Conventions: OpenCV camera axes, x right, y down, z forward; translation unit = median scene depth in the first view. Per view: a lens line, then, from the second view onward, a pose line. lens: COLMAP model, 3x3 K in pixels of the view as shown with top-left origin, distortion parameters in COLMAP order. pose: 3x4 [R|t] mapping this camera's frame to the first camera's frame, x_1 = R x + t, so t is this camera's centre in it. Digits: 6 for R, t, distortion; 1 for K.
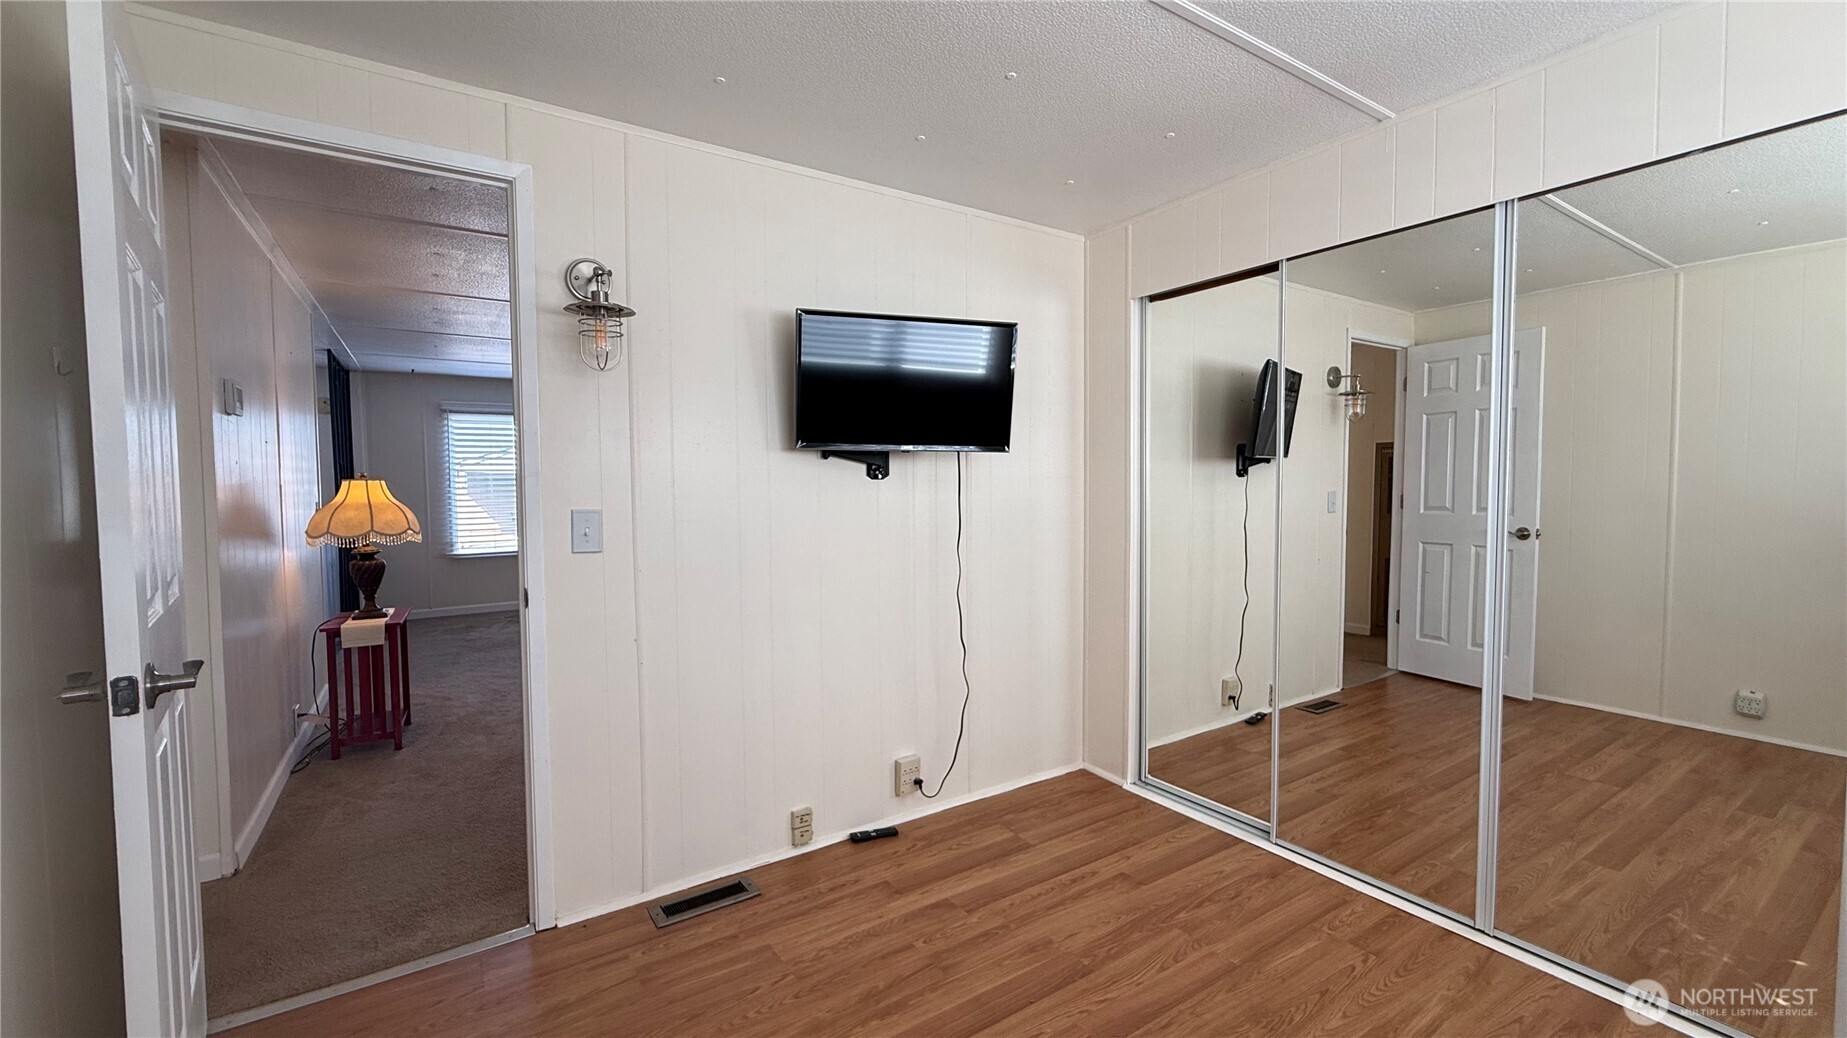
lens RADIAL K [[738.8, 0, 913.9], [0, 738.8, 519.0], [0, 0, 1]] dist [0.003350, -0.000542]
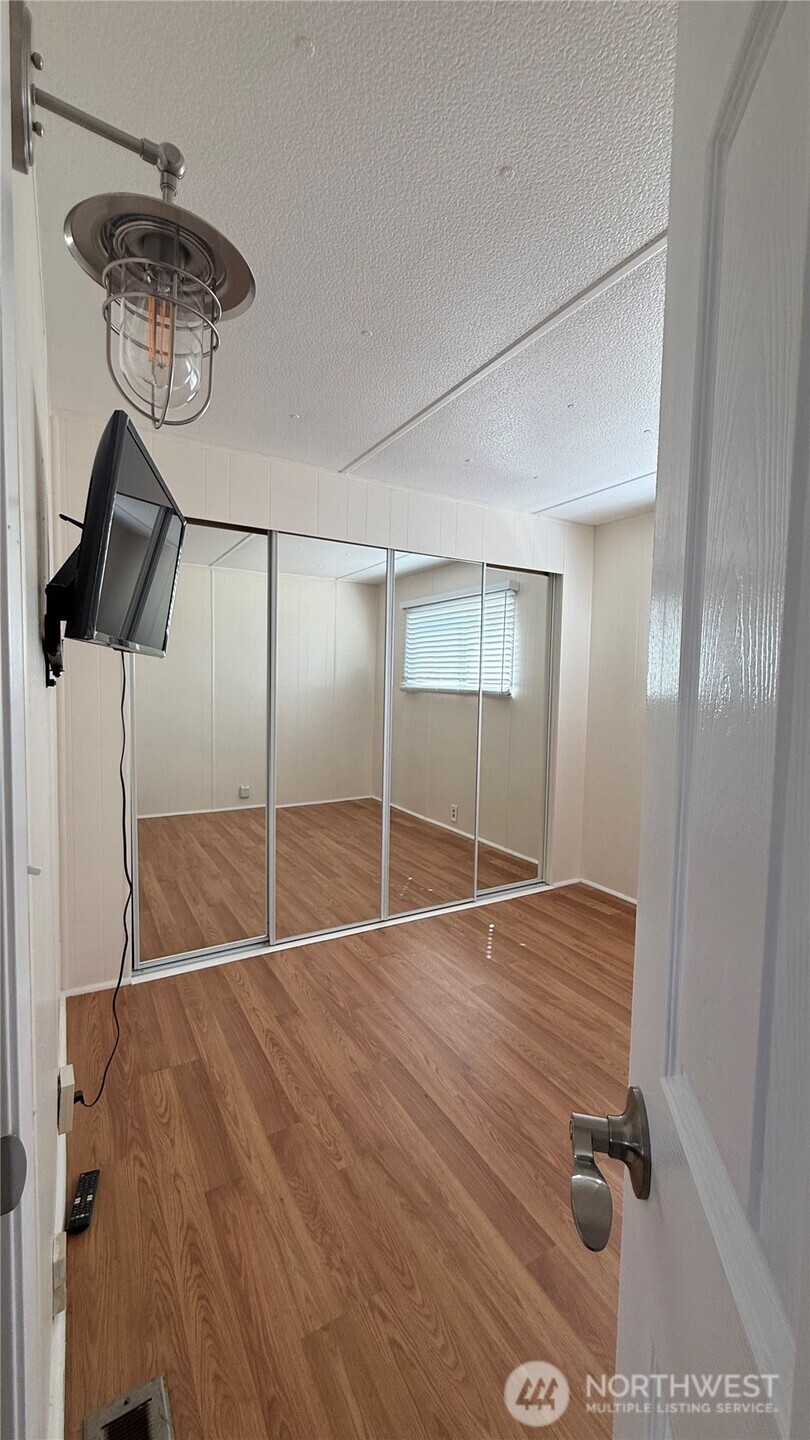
lens RADIAL K [[576.0, 0, 409.2], [0, 576.0, 721.3], [0, 0, 1]] dist [0.003350, -0.000542]
pose [[0.041691, -0.066002, 0.996948, -0.632933], [0.026299, 0.997542, 0.064942, -0.058538], [-0.998784, 0.023511, 0.043324, 0.754669]]
